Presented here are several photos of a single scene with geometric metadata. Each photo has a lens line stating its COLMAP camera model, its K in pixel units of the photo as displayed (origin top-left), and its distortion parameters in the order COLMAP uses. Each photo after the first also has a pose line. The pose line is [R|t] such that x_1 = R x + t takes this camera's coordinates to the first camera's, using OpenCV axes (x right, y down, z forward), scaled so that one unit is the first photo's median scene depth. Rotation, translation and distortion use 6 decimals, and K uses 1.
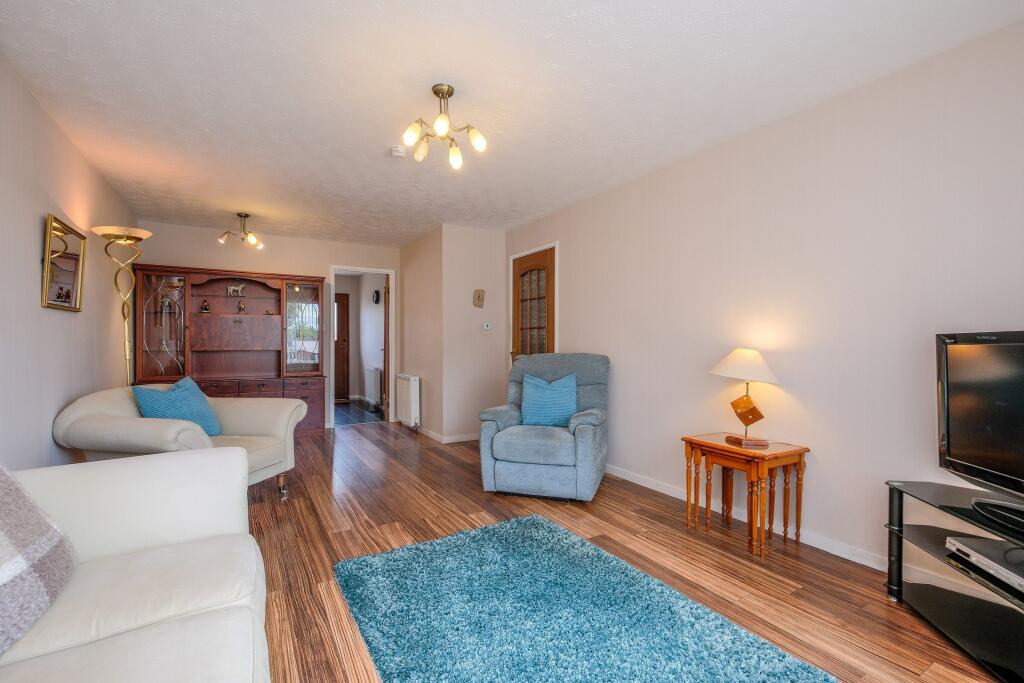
lens RADIAL K [[466.6, 0, 512.0], [0, 466.6, 341.5], [0, 0, 1]] dist [0.001350, 0.000016]
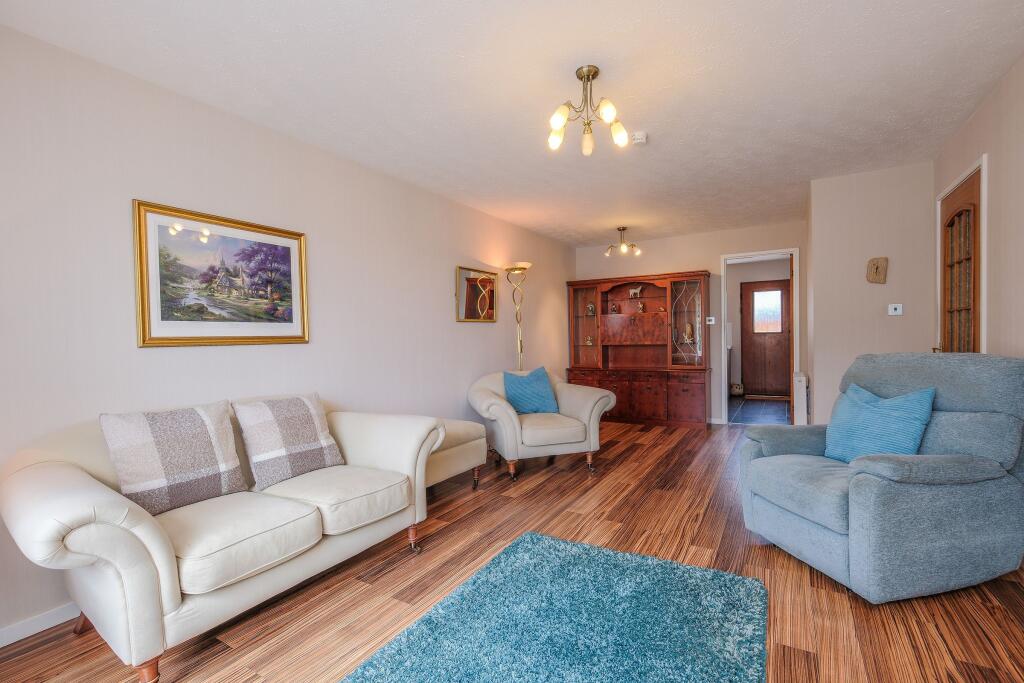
lens RADIAL K [[458.3, 0, 514.6], [0, 458.3, 346.4], [0, 0, 1]] dist [0.001374, -0.000493]
pose [[0.483937, 0.004317, -0.875092, 0.448308], [0.025513, 0.999493, 0.019039, -0.010401], [0.874731, -0.031540, 0.483582, 0.314464]]
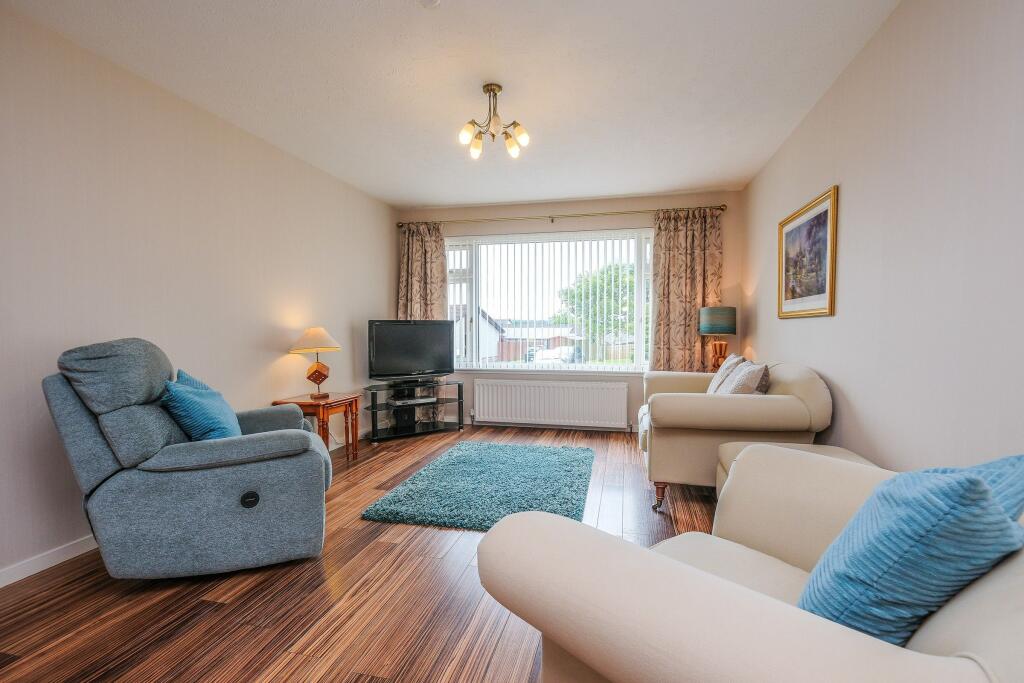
lens RADIAL K [[466.6, 0, 512.0], [0, 466.6, 341.5], [0, 0, 1]] dist [0.001350, 0.000016]
pose [[-0.722247, -0.015940, 0.691452, -0.719732], [-0.001716, 0.999773, 0.021255, 0.017632], [-0.691634, 0.014165, -0.722110, 1.346094]]
